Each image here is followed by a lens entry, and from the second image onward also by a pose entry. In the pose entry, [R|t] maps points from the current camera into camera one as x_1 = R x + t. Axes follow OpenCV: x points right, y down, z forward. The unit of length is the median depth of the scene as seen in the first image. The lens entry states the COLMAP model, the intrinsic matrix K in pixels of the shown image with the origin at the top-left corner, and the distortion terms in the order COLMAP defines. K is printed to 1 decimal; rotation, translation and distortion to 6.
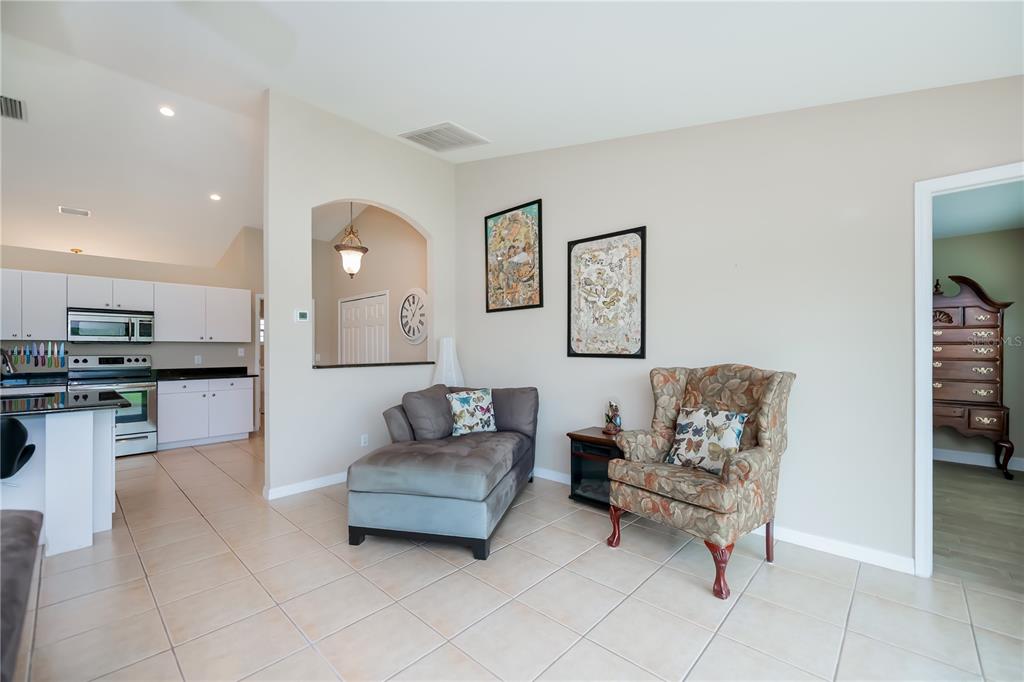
lens RADIAL K [[412.3, 0, 508.9], [0, 412.3, 351.9], [0, 0, 1]] dist [0.005630, -0.004863]
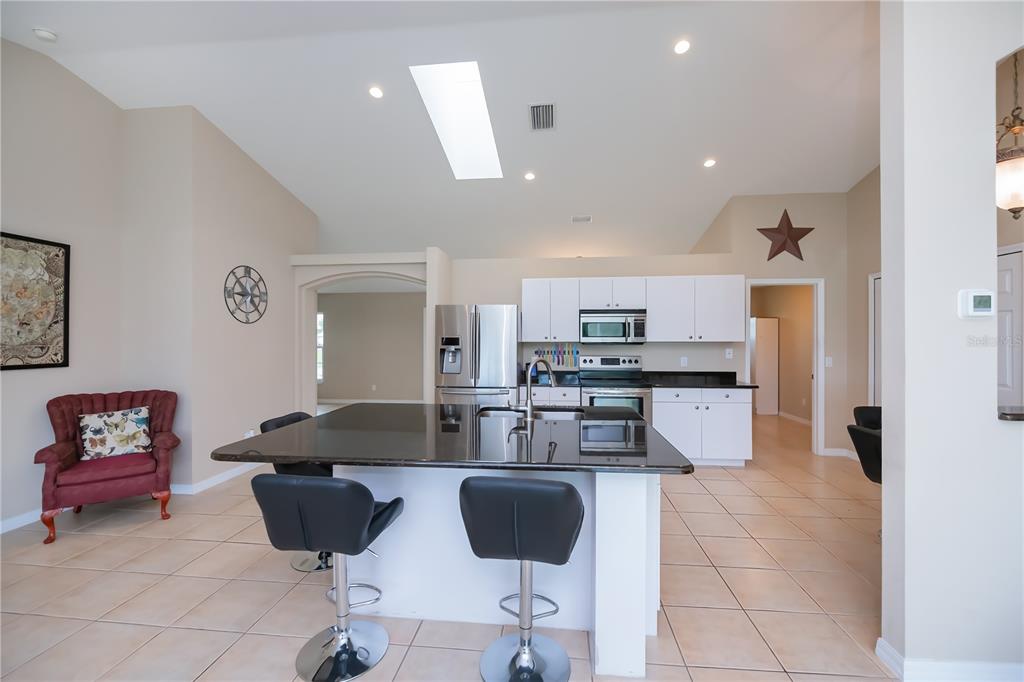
lens RADIAL K [[412.3, 0, 514.1], [0, 412.3, 339.5], [0, 0, 1]] dist [0.005630, -0.004863]
pose [[0.605837, 0.003926, -0.795579, -0.393855], [-0.004399, 0.999989, 0.001585, -0.039612], [0.795576, 0.002539, 0.605848, 0.271816]]
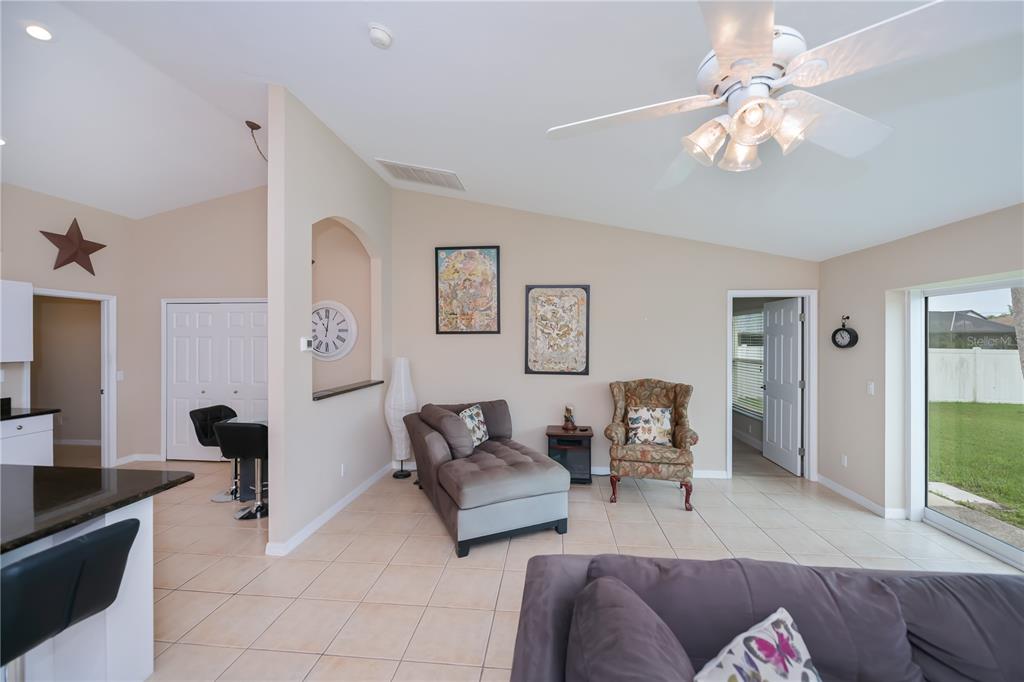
lens RADIAL K [[412.3, 0, 514.6], [0, 412.3, 337.4], [0, 0, 1]] dist [0.005630, -0.004863]
pose [[0.793254, 0.006166, 0.608860, -0.603070], [0.000629, 0.999940, -0.010946, -0.079659], [-0.608891, 0.009066, 0.793202, -0.001716]]
